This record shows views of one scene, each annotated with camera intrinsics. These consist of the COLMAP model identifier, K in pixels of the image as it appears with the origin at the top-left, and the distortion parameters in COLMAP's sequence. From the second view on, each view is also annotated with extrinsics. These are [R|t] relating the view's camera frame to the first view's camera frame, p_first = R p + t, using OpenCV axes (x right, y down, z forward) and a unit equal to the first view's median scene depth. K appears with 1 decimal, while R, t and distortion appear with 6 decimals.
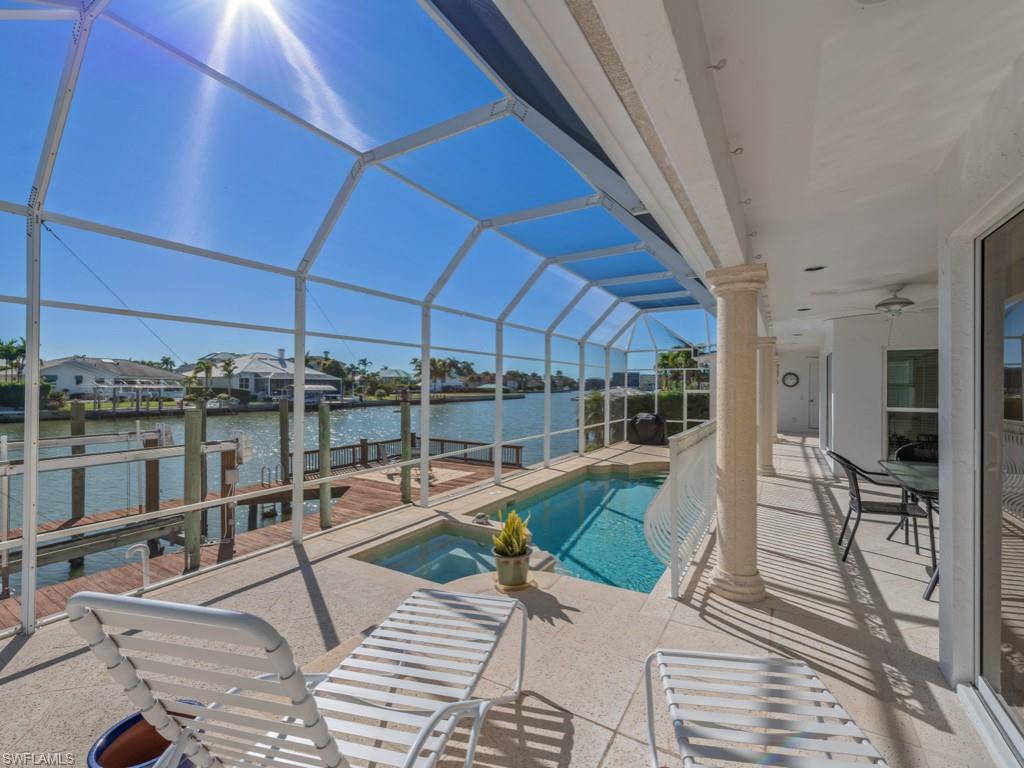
lens RADIAL K [[449.7, 0, 513.2], [0, 449.7, 384.6], [0, 0, 1]] dist [0.019075, -0.003304]
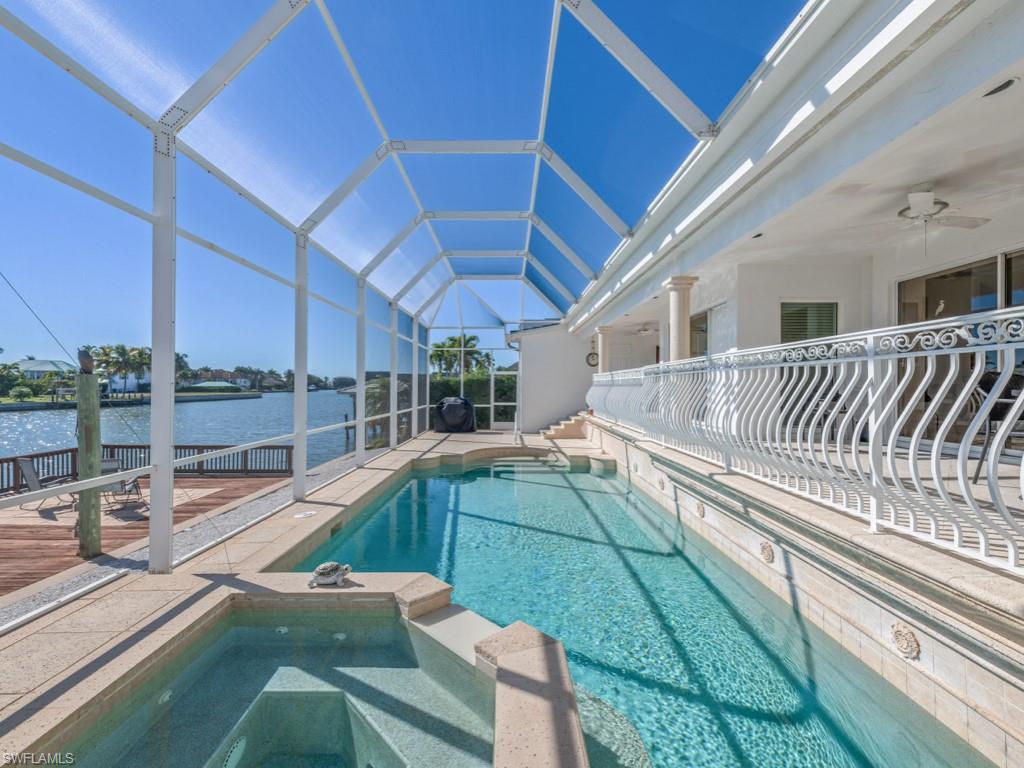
lens RADIAL K [[449.7, 0, 512.2], [0, 449.7, 382.1], [0, 0, 1]] dist [0.019075, -0.003304]
pose [[0.860504, 0.001380, 0.509441, -0.066494], [-0.000459, 0.999998, -0.001932, 0.042279], [-0.509443, 0.001429, 0.860503, 0.219241]]
